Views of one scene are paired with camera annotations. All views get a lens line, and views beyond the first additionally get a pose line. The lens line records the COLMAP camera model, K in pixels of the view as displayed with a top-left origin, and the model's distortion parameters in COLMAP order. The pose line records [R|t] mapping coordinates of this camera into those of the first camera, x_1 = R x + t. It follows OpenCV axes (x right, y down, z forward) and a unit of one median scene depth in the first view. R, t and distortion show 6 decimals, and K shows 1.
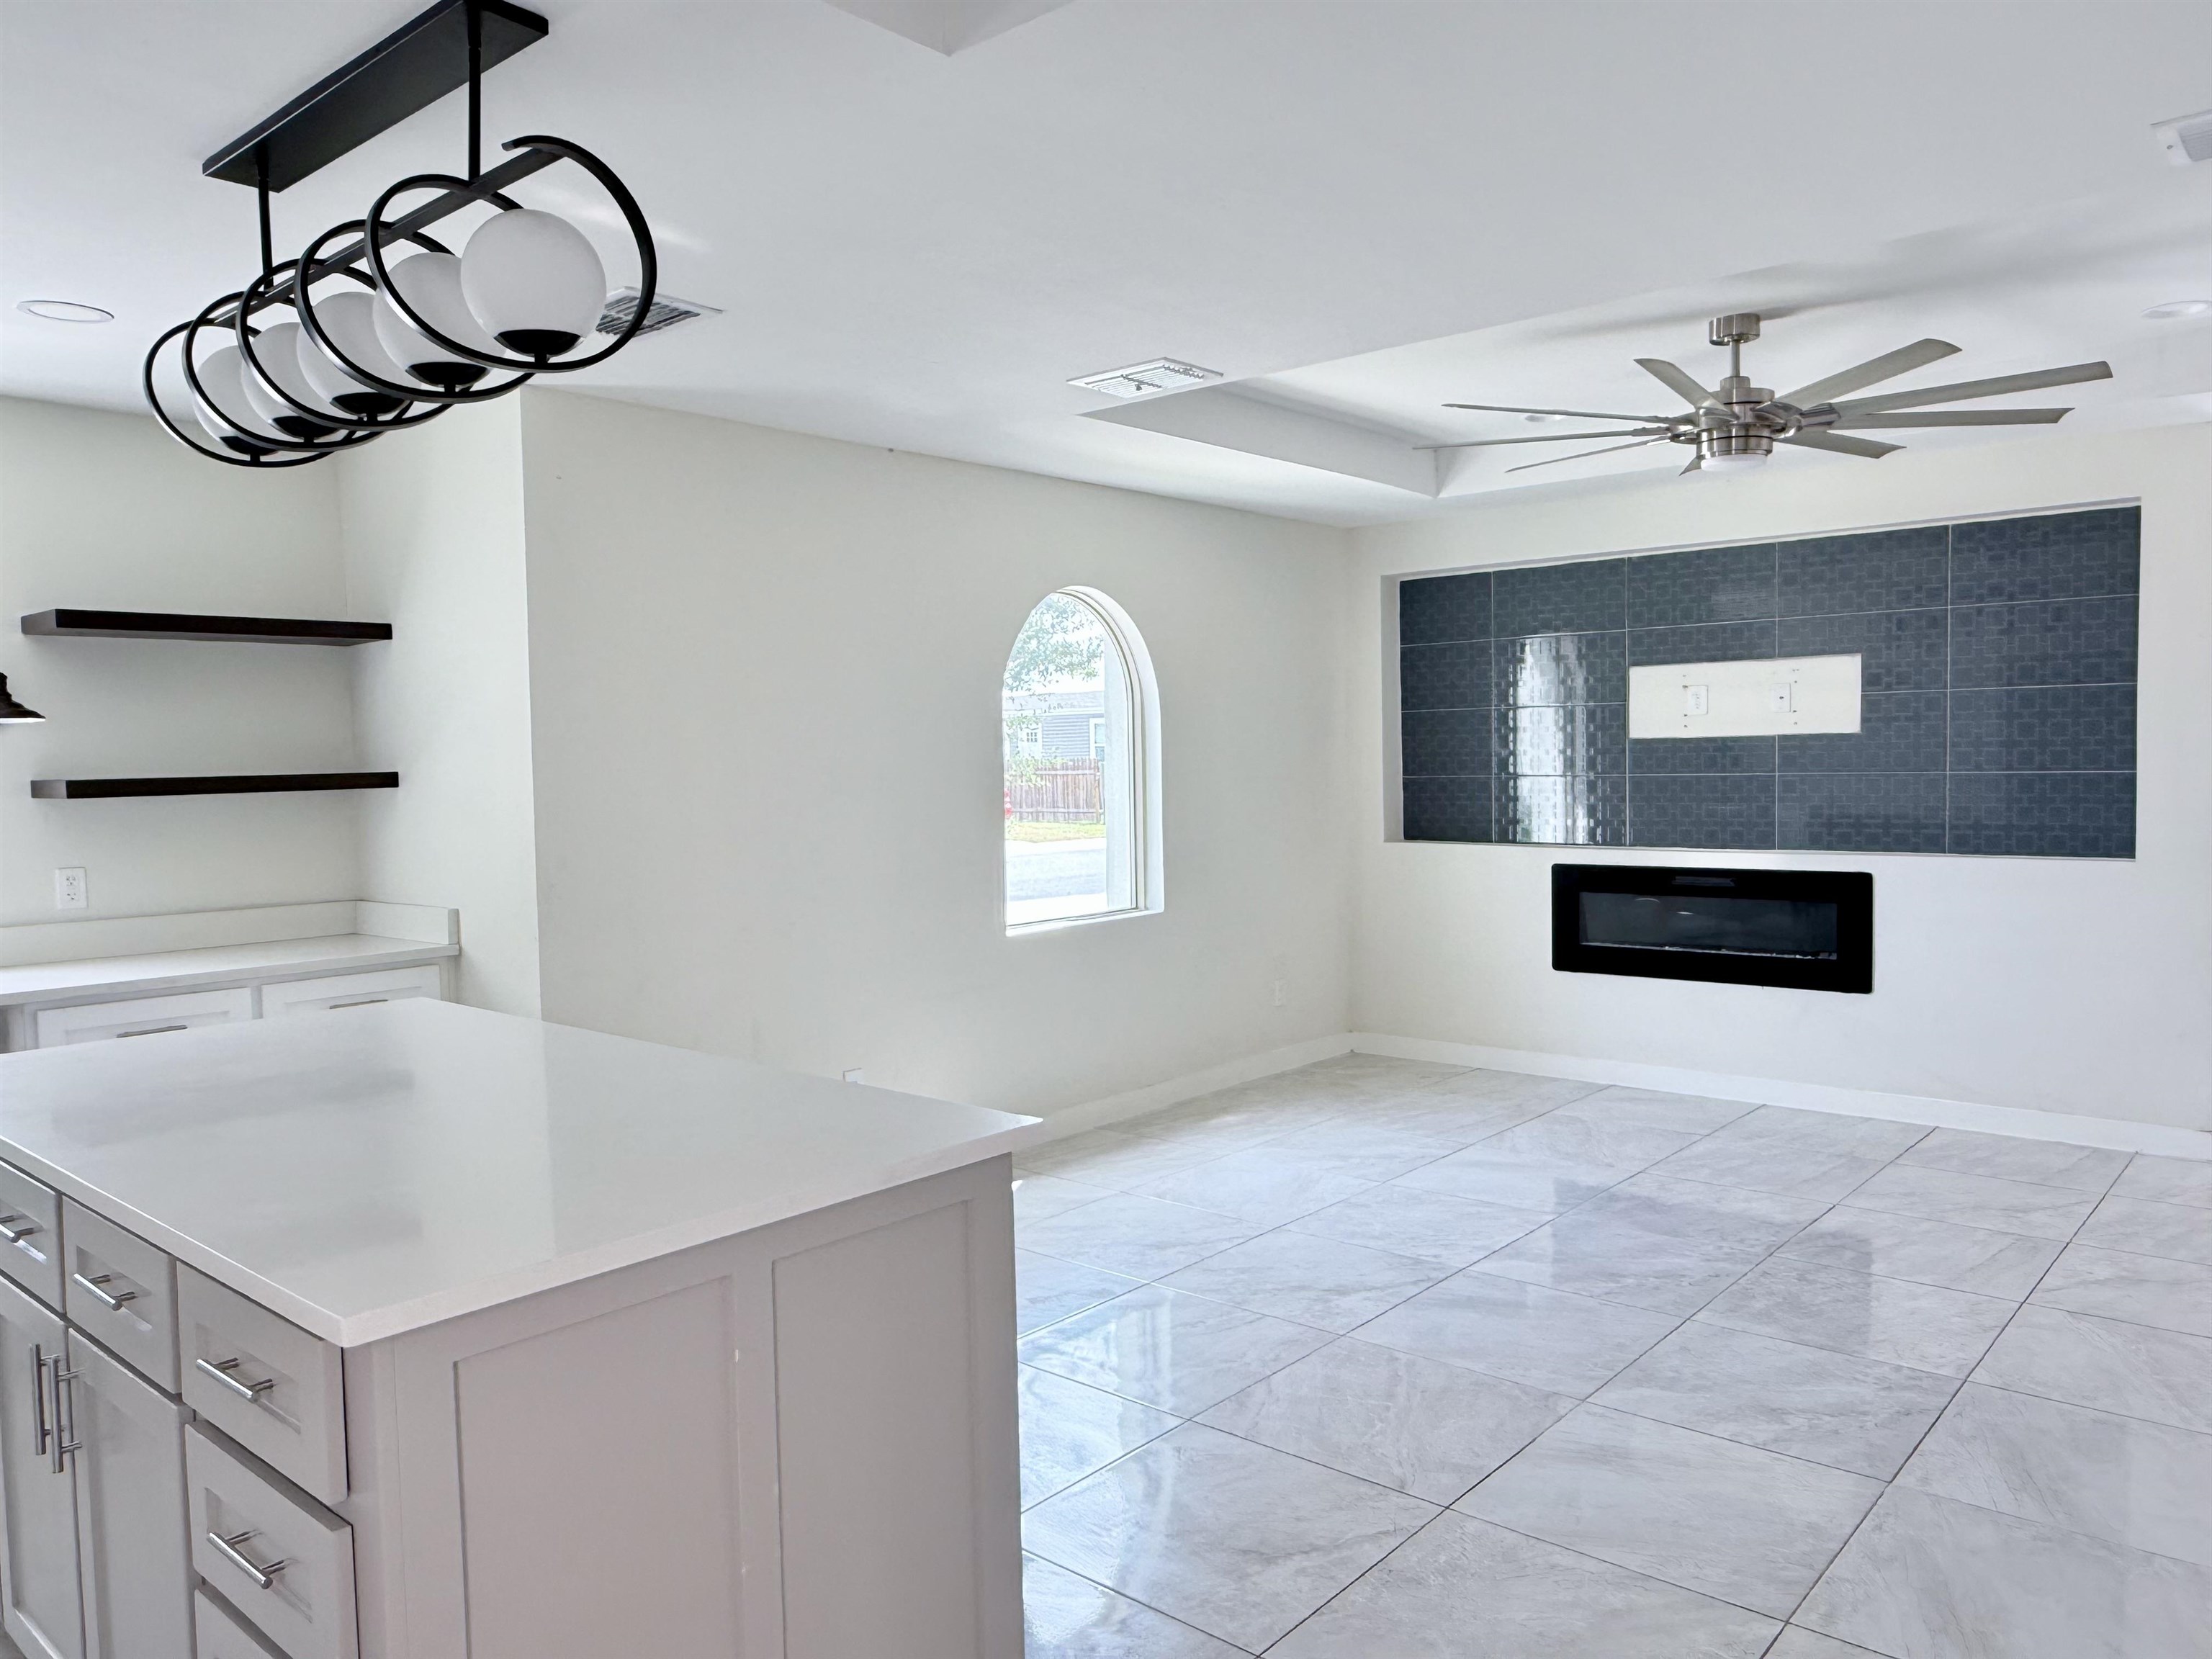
lens RADIAL K [[1555.8, 0, 1106.0], [0, 1555.8, 829.5], [0, 0, 1]] dist [-0.003741, -0.000947]
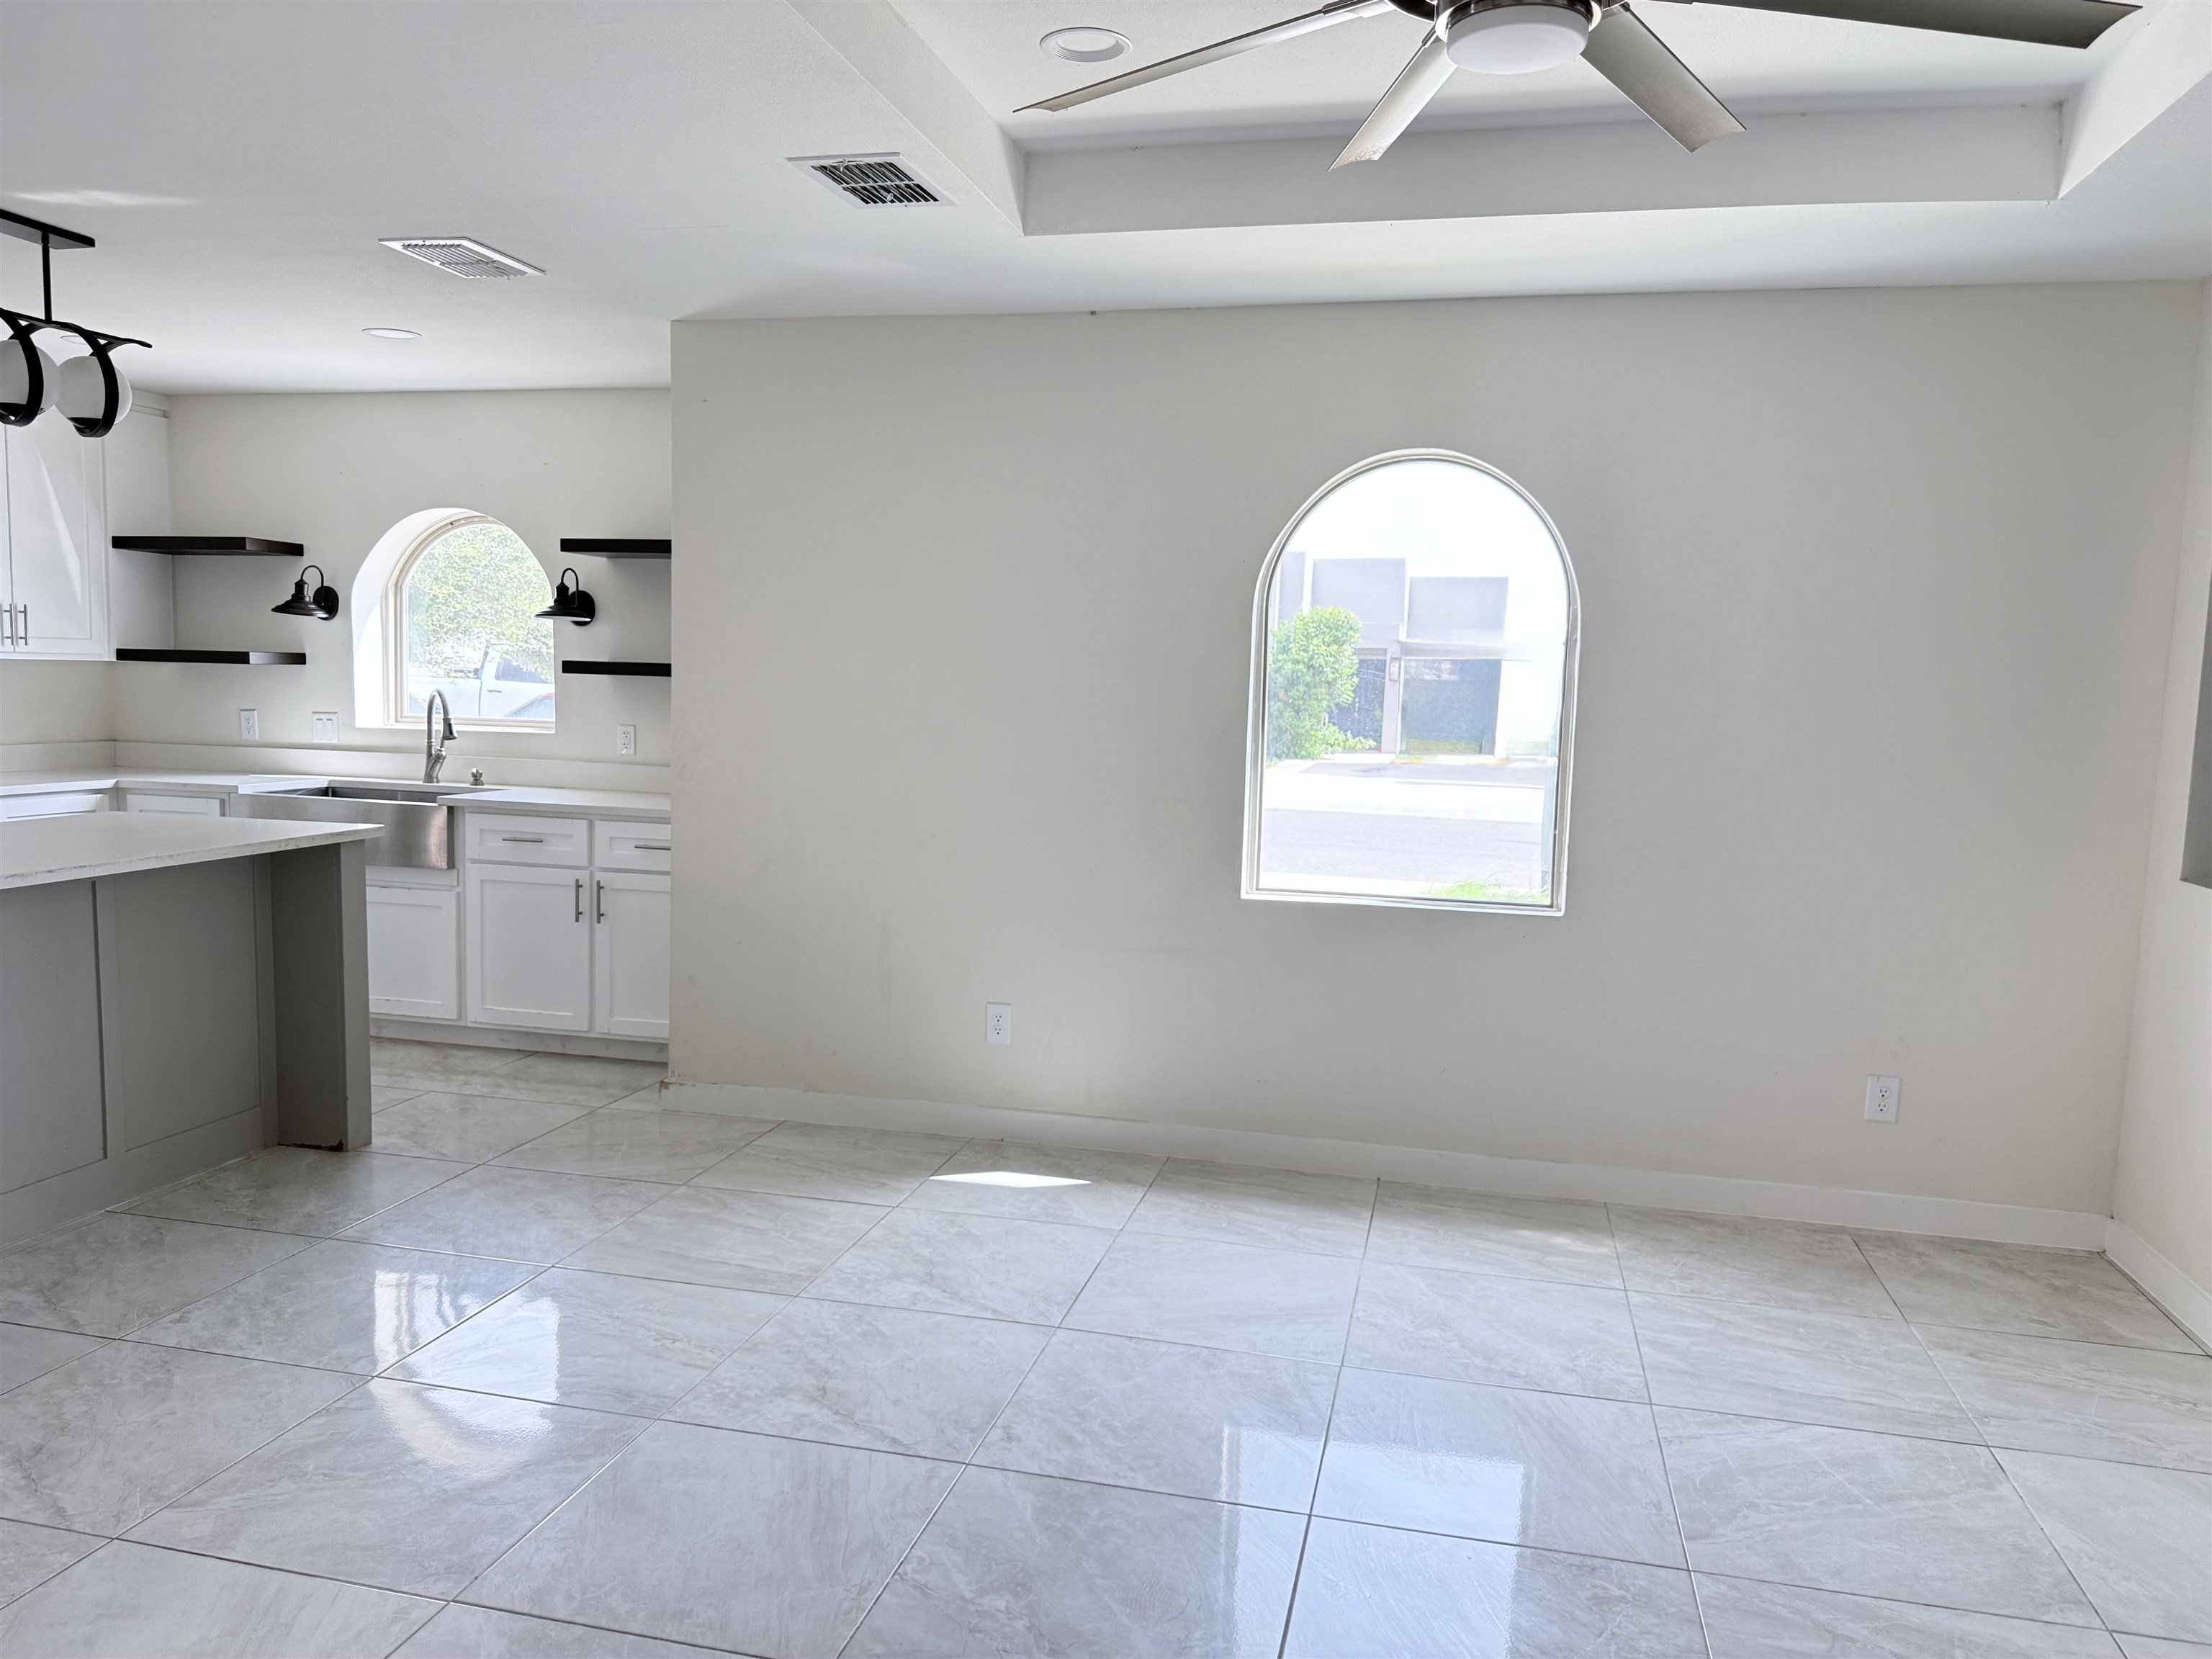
lens RADIAL K [[1580.3, 0, 1106.0], [0, 1580.3, 829.5], [0, 0, 1]] dist [-0.002125, -0.006236]
pose [[0.457682, 0.120835, -0.880867, 0.771371], [-0.077863, 0.992363, 0.095673, -0.050115], [0.885700, 0.024799, 0.463595, 0.696700]]
